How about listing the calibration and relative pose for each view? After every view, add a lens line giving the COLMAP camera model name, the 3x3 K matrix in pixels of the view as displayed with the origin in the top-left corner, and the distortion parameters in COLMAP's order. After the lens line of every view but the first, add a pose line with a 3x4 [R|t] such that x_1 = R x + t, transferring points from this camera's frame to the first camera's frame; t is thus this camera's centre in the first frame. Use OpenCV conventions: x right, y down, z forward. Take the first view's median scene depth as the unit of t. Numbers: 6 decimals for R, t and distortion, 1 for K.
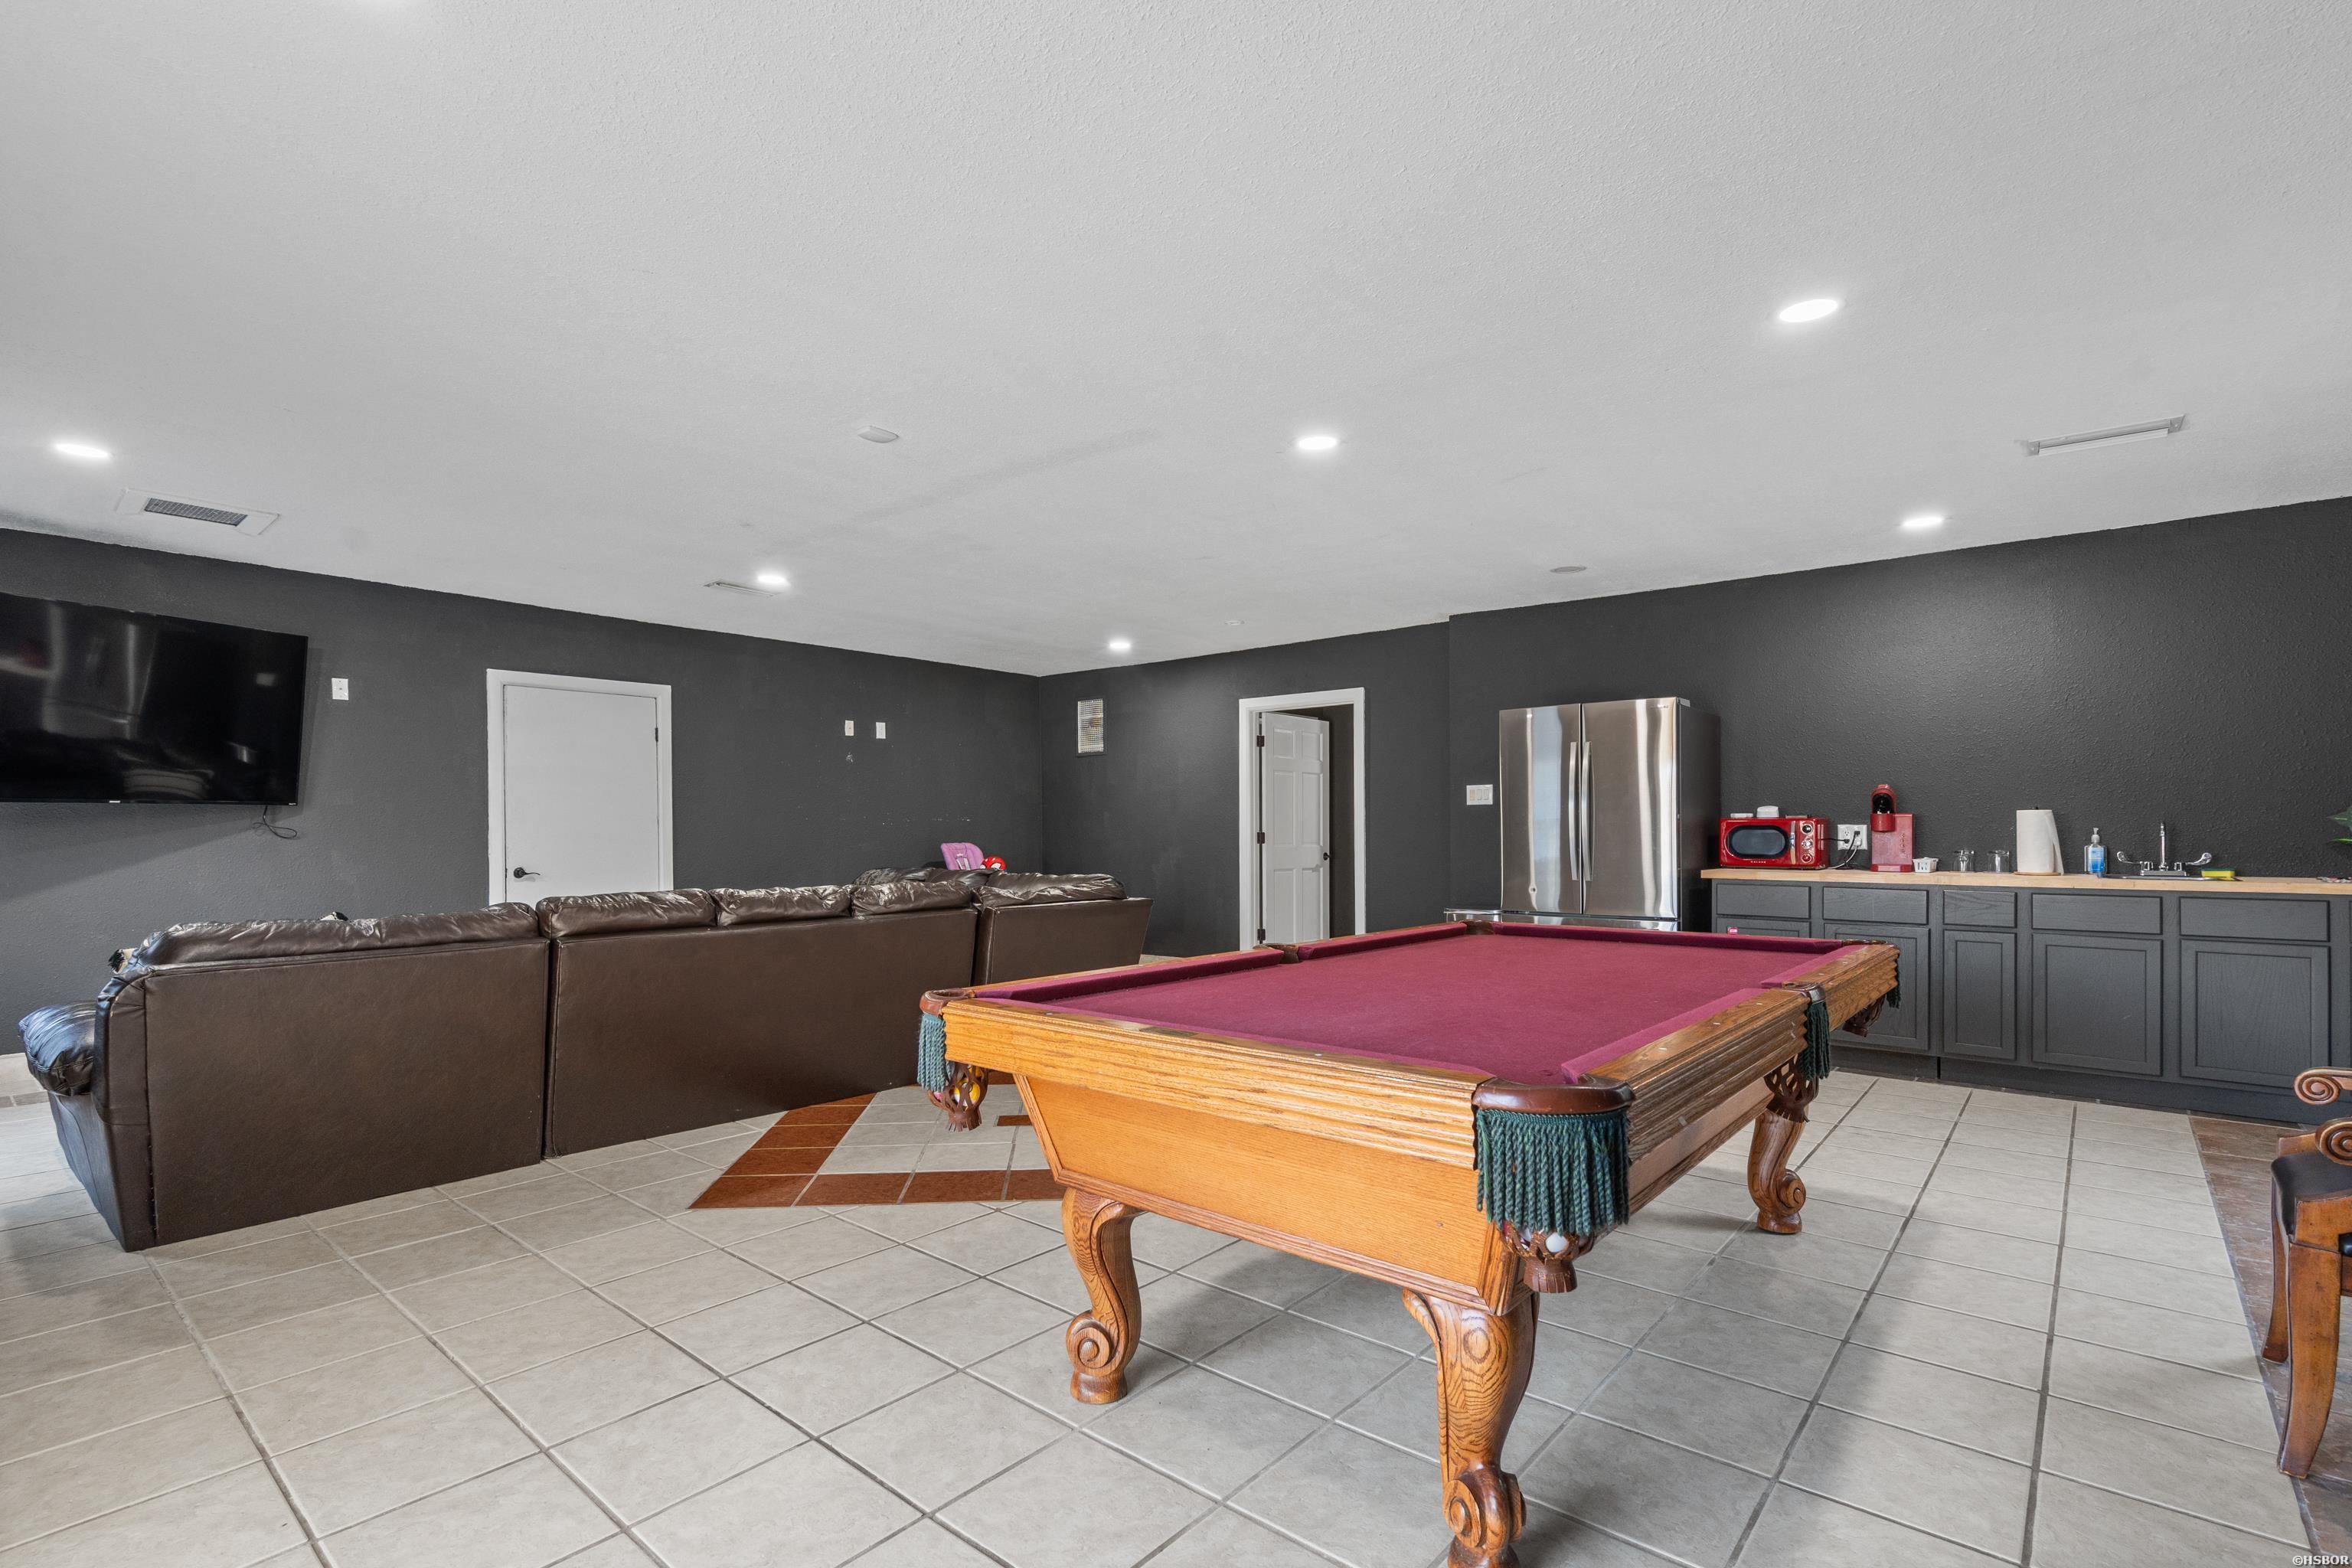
lens RADIAL K [[1078.6, 0, 1143.4], [0, 1078.6, 829.5], [0, 0, 1]] dist [-0.001107, 0.000630]
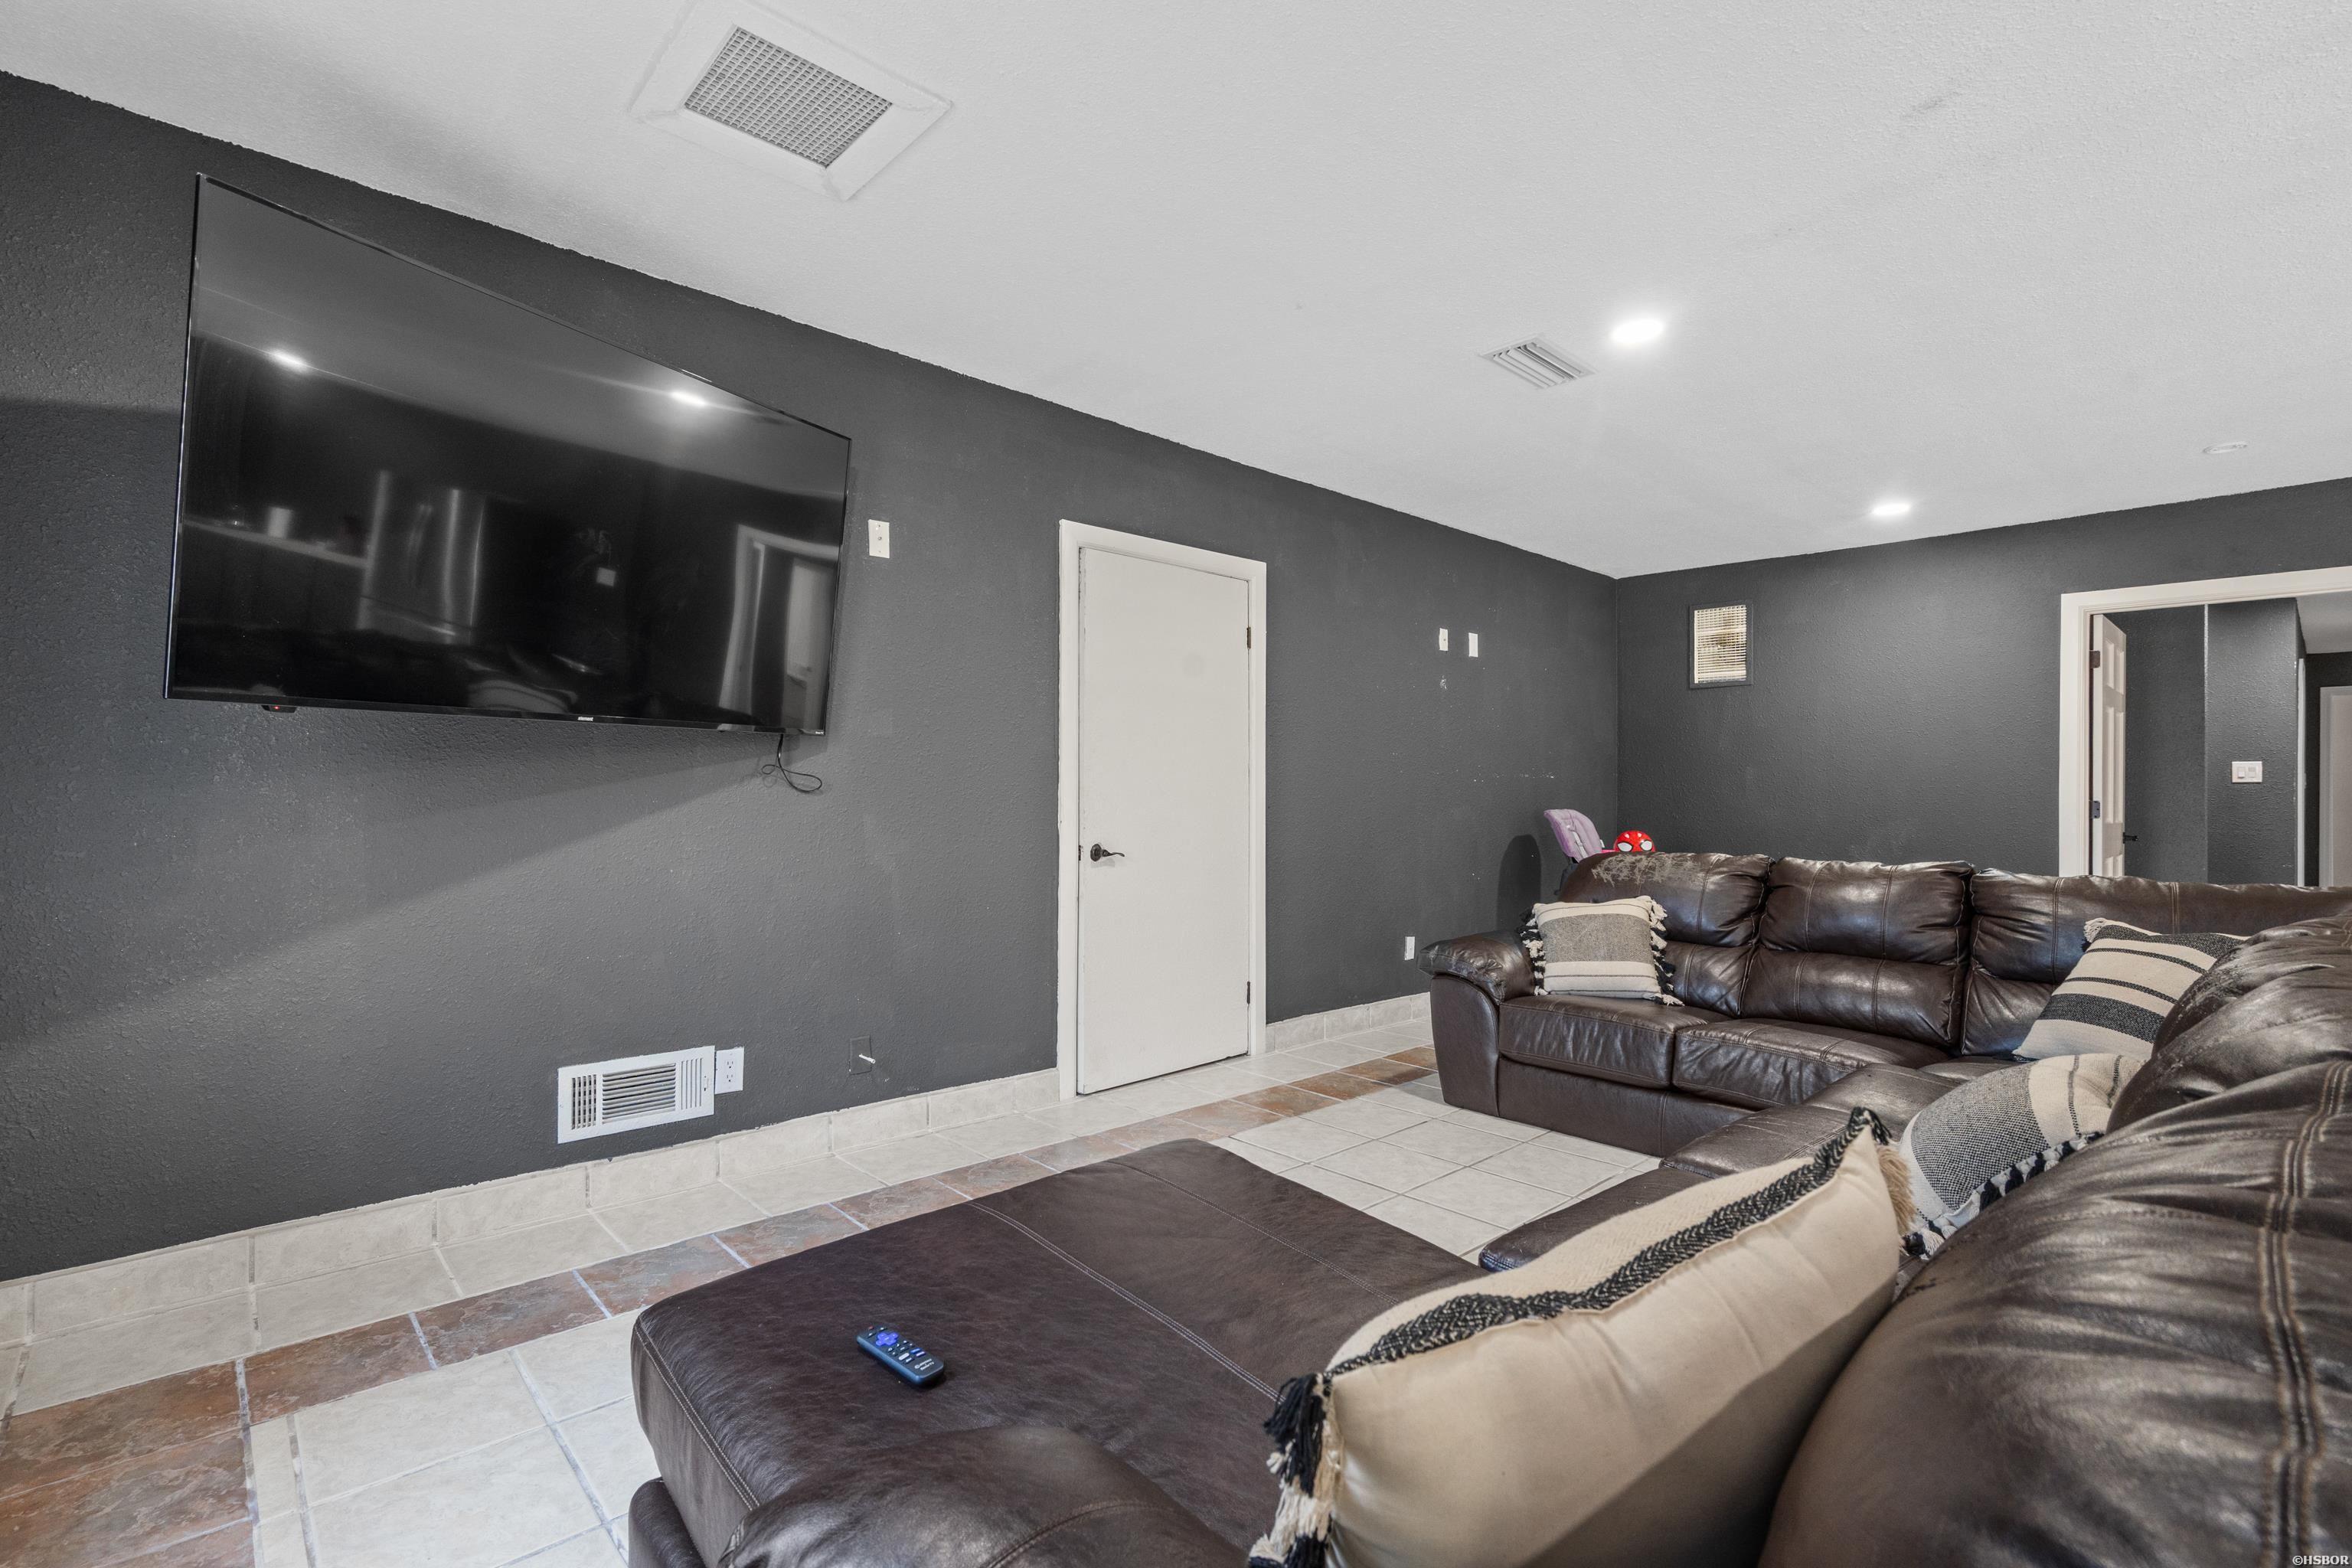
lens RADIAL K [[1078.6, 0, 1181.4], [0, 1078.6, 789.1], [0, 0, 1]] dist [-0.001107, 0.000630]
pose [[0.995495, 0.012076, -0.094045, -0.385391], [-0.012210, 0.999925, -0.000845, 0.003122], [0.094028, 0.001989, 0.995568, 0.317509]]
